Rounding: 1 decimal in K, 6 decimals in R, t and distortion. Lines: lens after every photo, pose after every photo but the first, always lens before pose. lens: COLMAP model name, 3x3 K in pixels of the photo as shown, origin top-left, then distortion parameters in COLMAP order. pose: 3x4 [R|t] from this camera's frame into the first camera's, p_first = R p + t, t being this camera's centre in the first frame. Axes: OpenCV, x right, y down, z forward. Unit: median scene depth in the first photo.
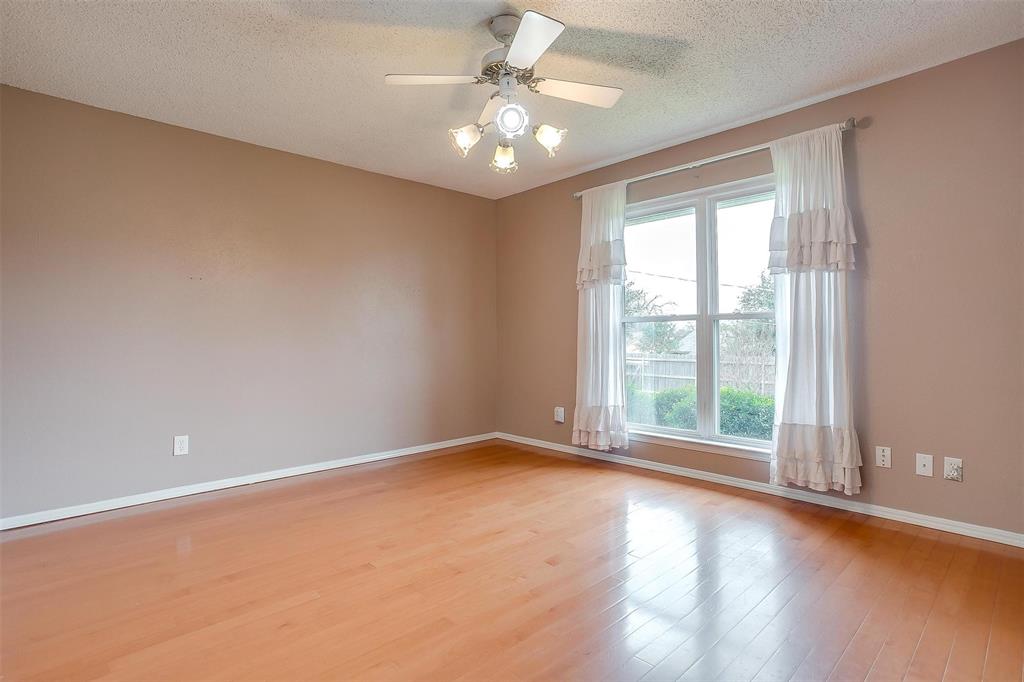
lens RADIAL K [[503.0, 0, 510.2], [0, 503.0, 333.9], [0, 0, 1]] dist [-0.058860, 0.037267]
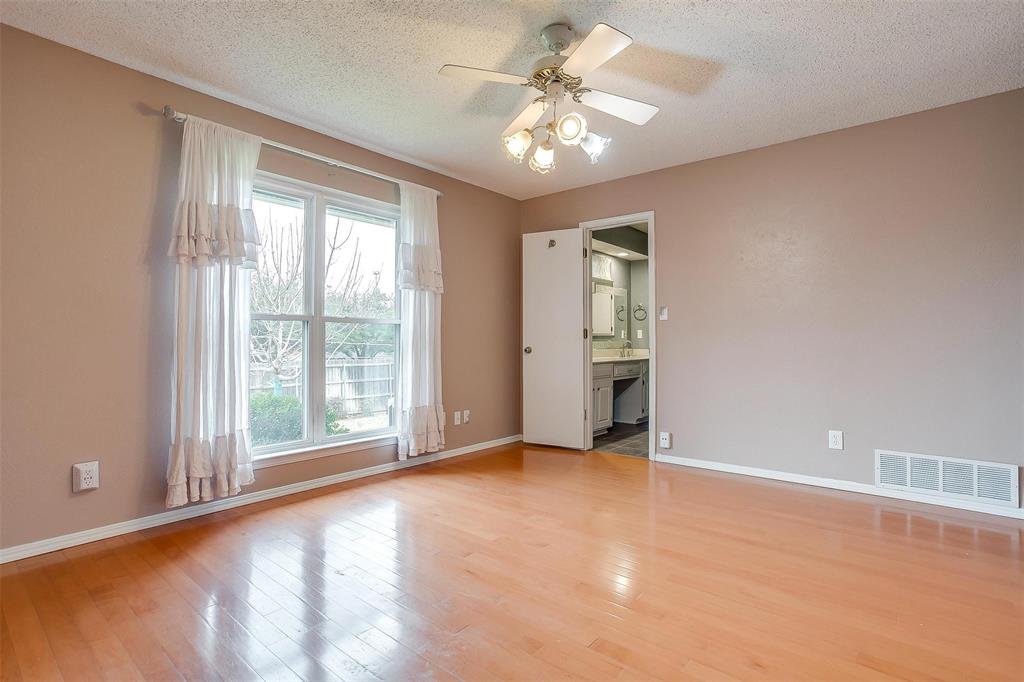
lens RADIAL K [[503.0, 0, 510.2], [0, 503.0, 333.9], [0, 0, 1]] dist [-0.058860, 0.037267]
pose [[-0.125179, 0.022244, 0.991885, -0.712260], [-0.008792, 0.999685, -0.023528, 0.018020], [-0.992095, -0.011666, -0.124944, 0.865936]]
